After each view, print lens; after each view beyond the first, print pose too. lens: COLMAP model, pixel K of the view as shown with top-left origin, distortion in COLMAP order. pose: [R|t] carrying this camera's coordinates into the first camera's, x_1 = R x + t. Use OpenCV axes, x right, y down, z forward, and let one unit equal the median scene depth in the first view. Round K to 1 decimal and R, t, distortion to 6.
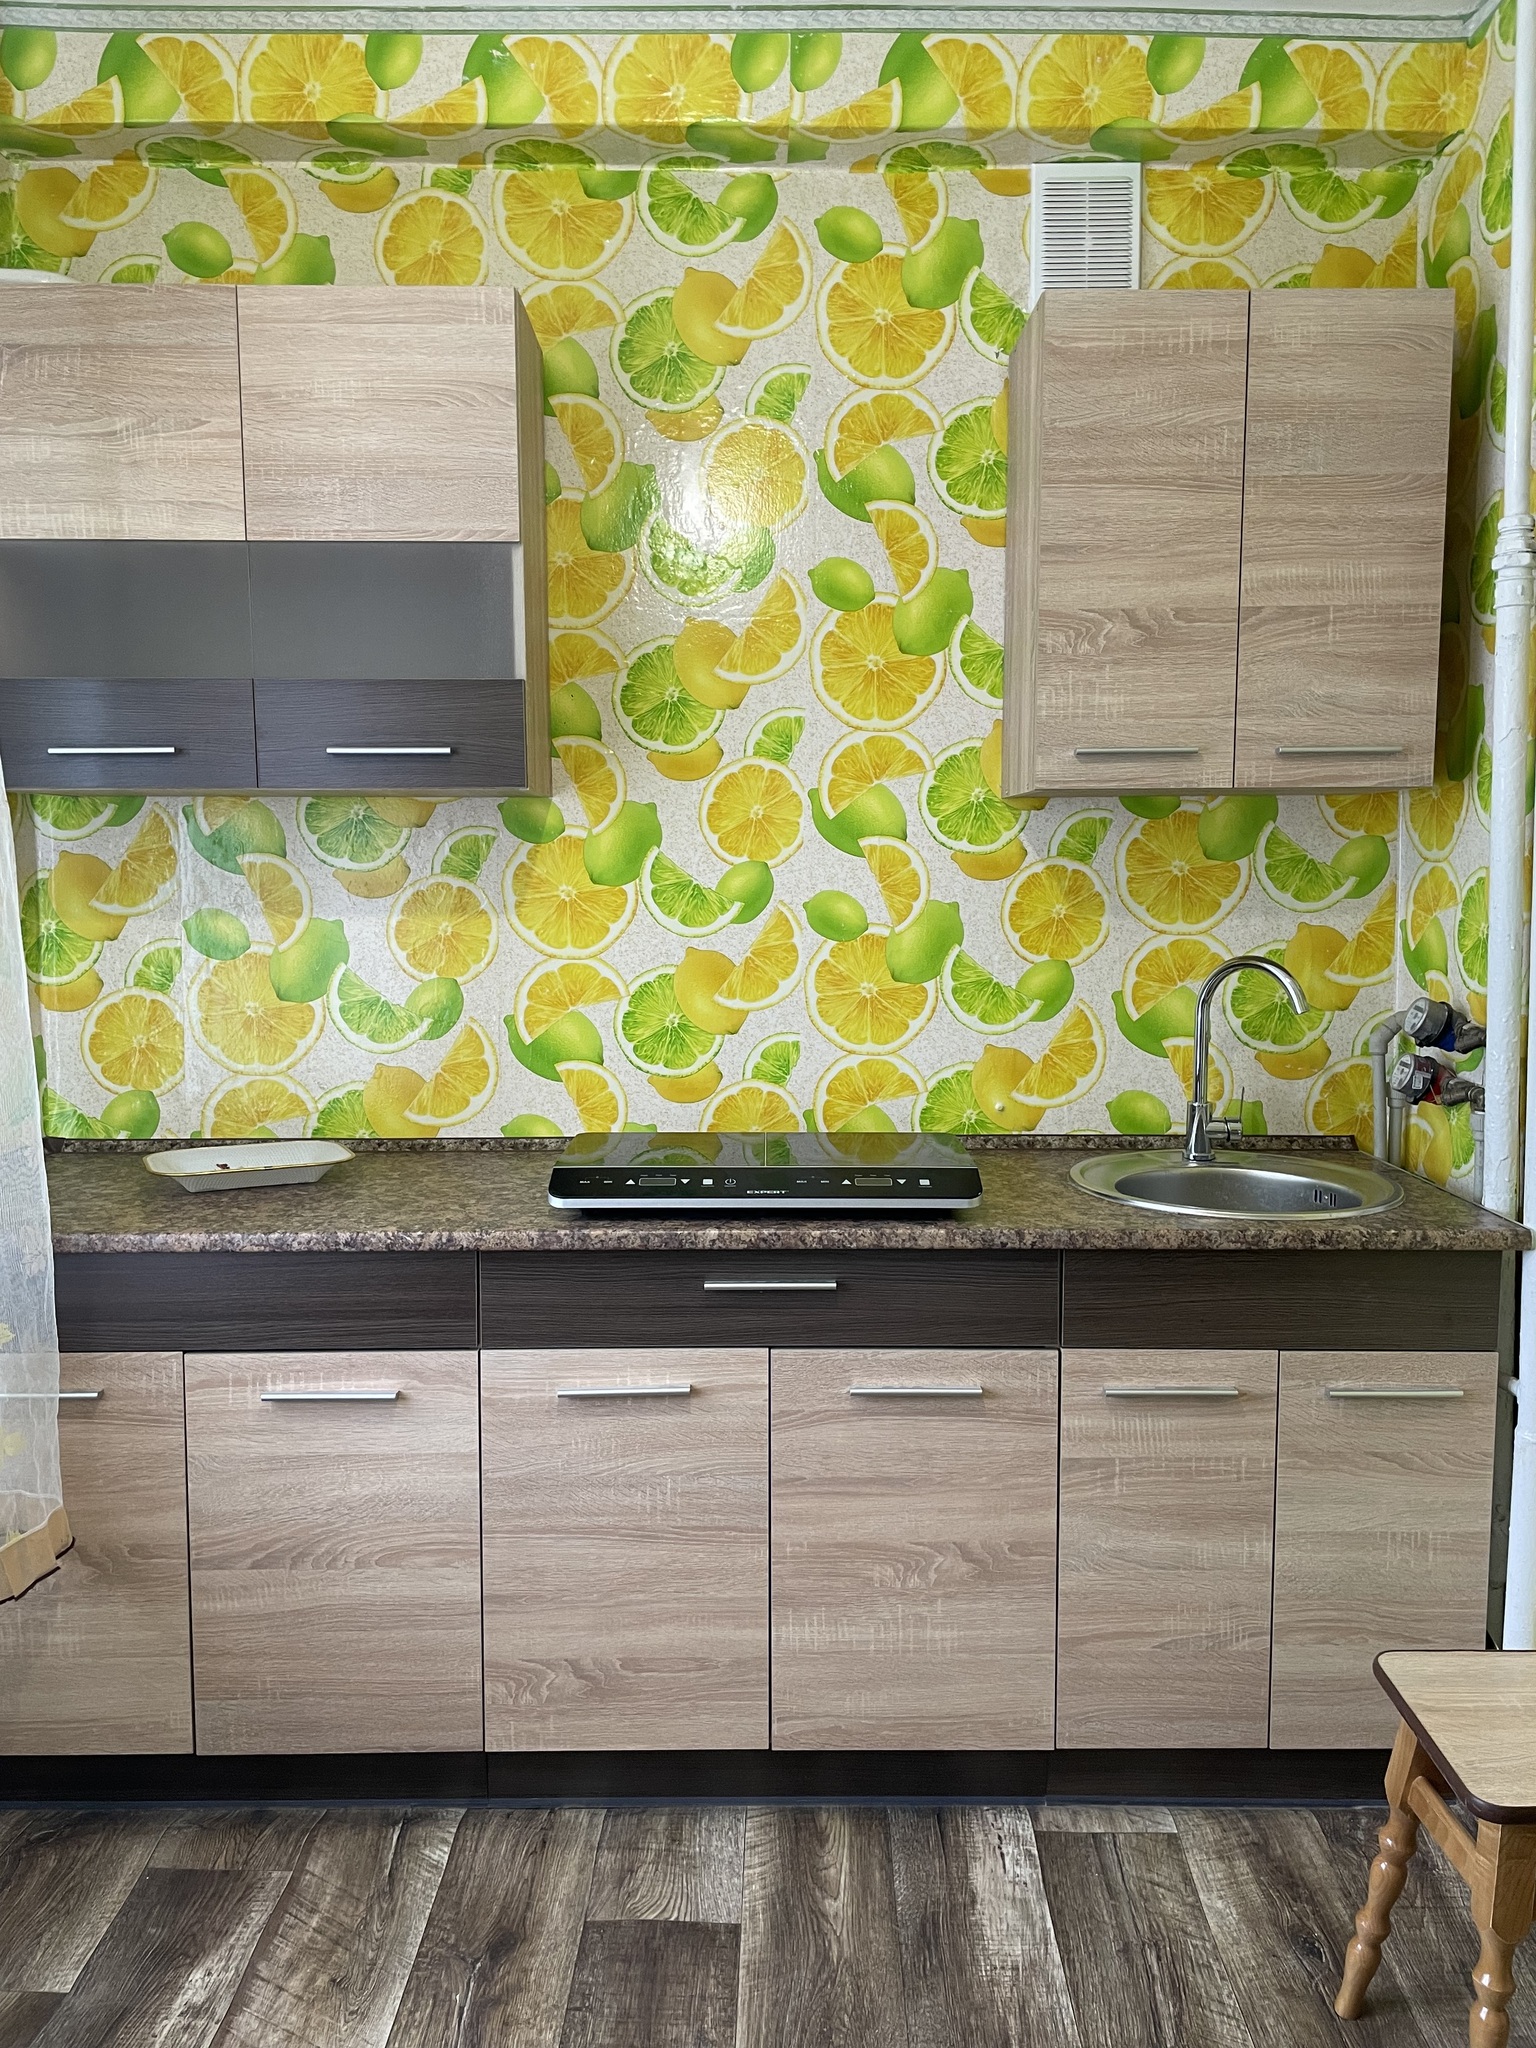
lens RADIAL K [[1554.9, 0, 754.4], [0, 1554.9, 1037.4], [0, 0, 1]] dist [0.090878, -0.125290]
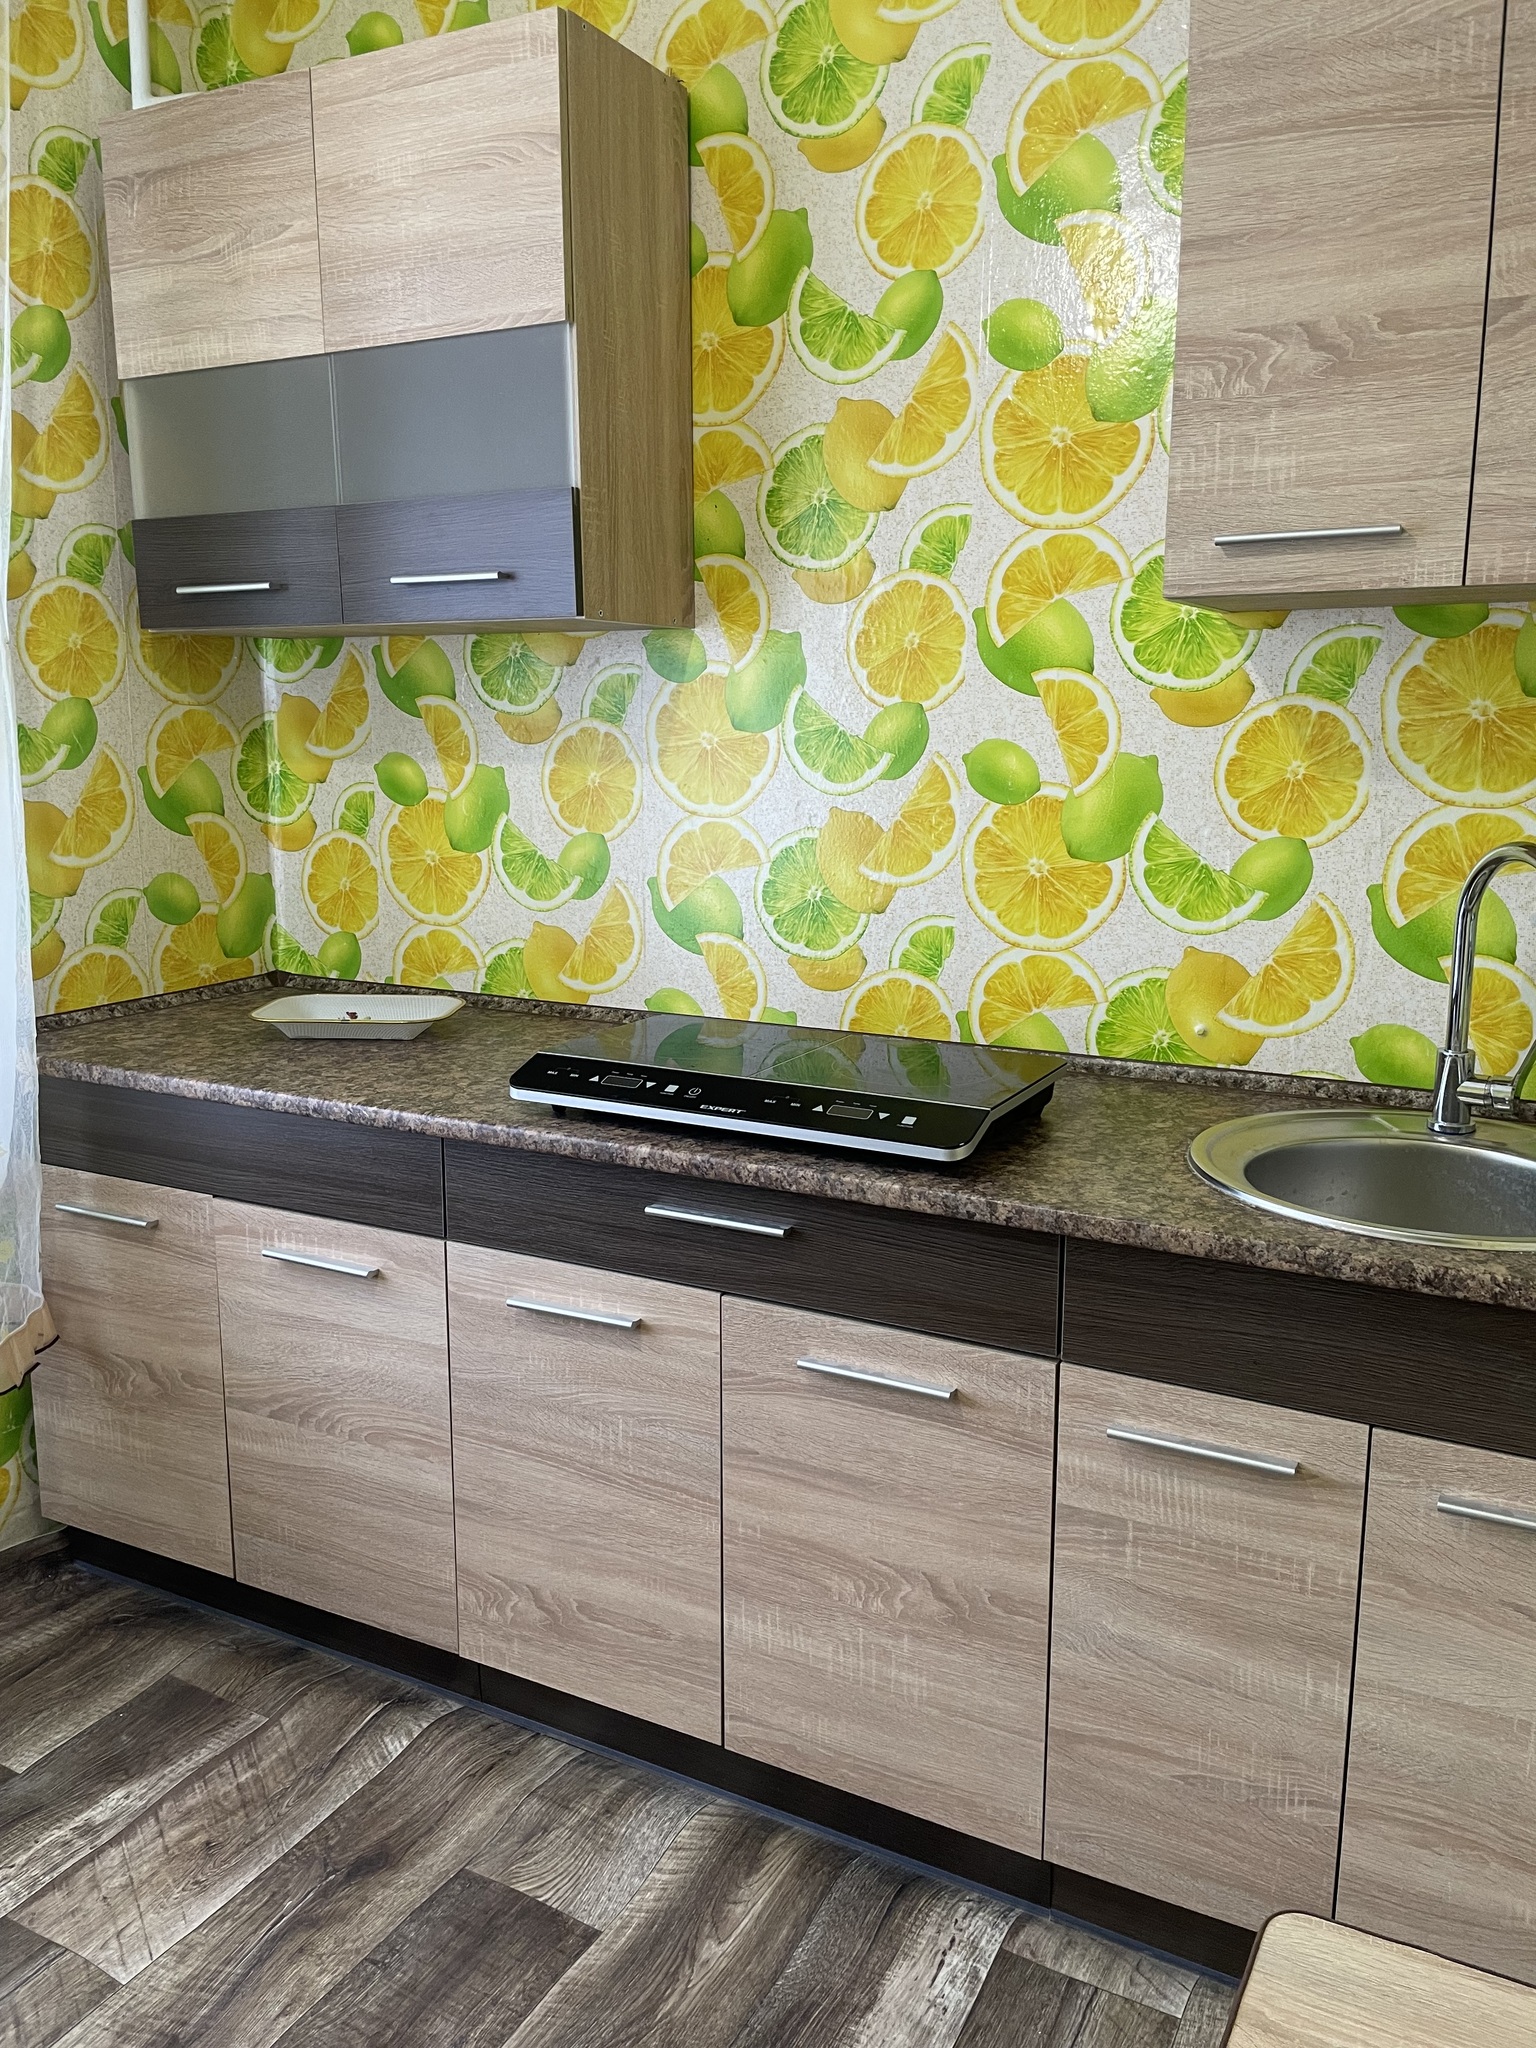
lens RADIAL K [[1550.5, 0, 757.8], [0, 1550.5, 1029.3], [0, 0, 1]] dist [0.086623, -0.112121]
pose [[0.882611, 0.095188, -0.460366, 0.375516], [-0.053697, 0.993290, 0.102430, -0.026049], [0.467026, -0.065685, 0.881800, 0.270735]]
